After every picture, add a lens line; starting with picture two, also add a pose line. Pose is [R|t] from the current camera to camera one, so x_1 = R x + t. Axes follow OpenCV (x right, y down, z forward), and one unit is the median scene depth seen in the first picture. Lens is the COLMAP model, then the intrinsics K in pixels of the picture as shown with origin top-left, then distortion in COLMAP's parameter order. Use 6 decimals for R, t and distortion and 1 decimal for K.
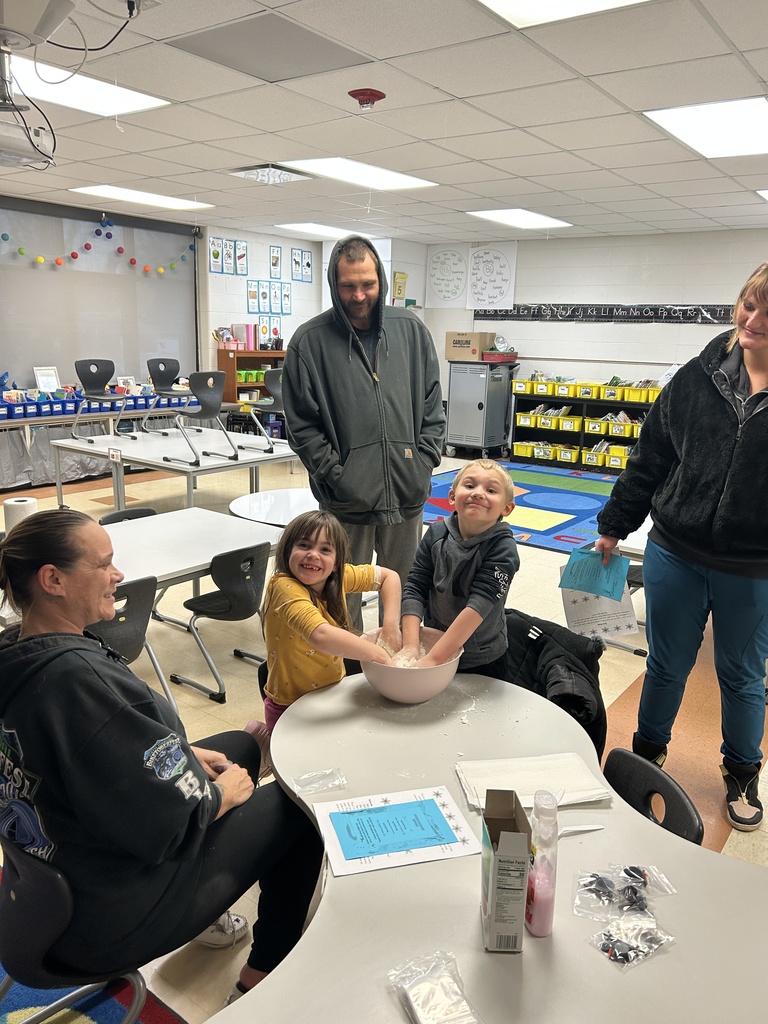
lens RADIAL K [[769.9, 0, 384.0], [0, 769.9, 512.0], [0, 0, 1]] dist [0.098059, -0.076404]
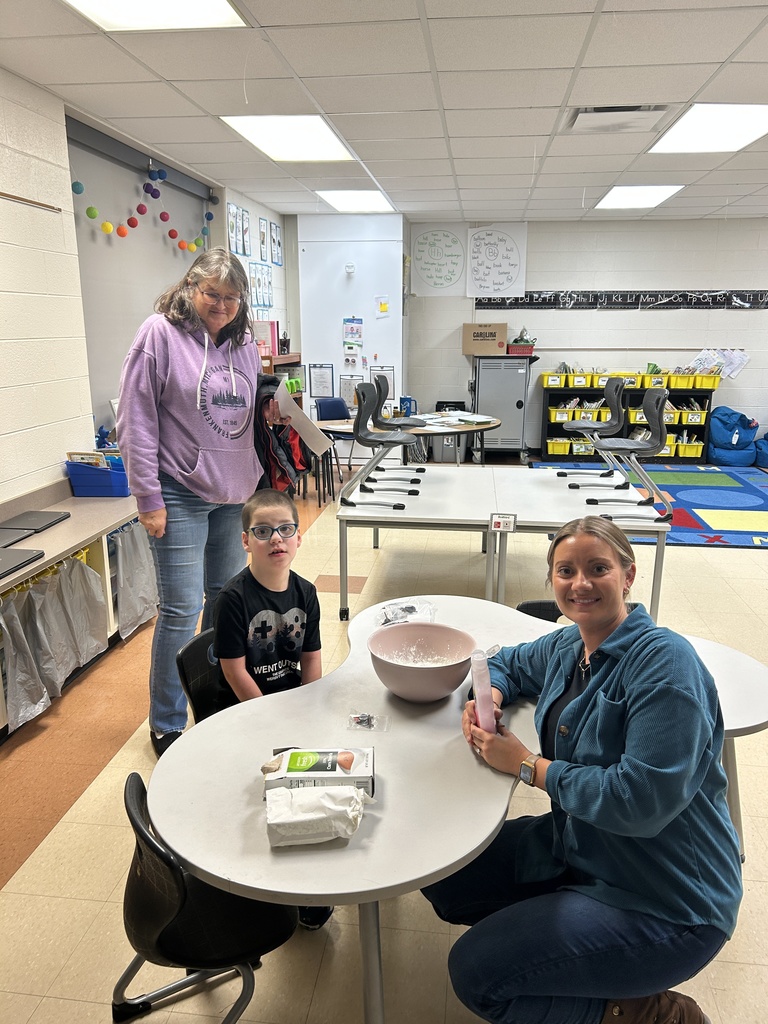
lens RADIAL K [[769.9, 0, 384.0], [0, 769.9, 512.0], [0, 0, 1]] dist [0.098059, -0.076404]
pose [[0.870876, -0.141018, 0.470838, -0.462073], [0.132513, 0.989849, 0.051364, -0.080143], [-0.473302, 0.017660, 0.880723, 0.278681]]
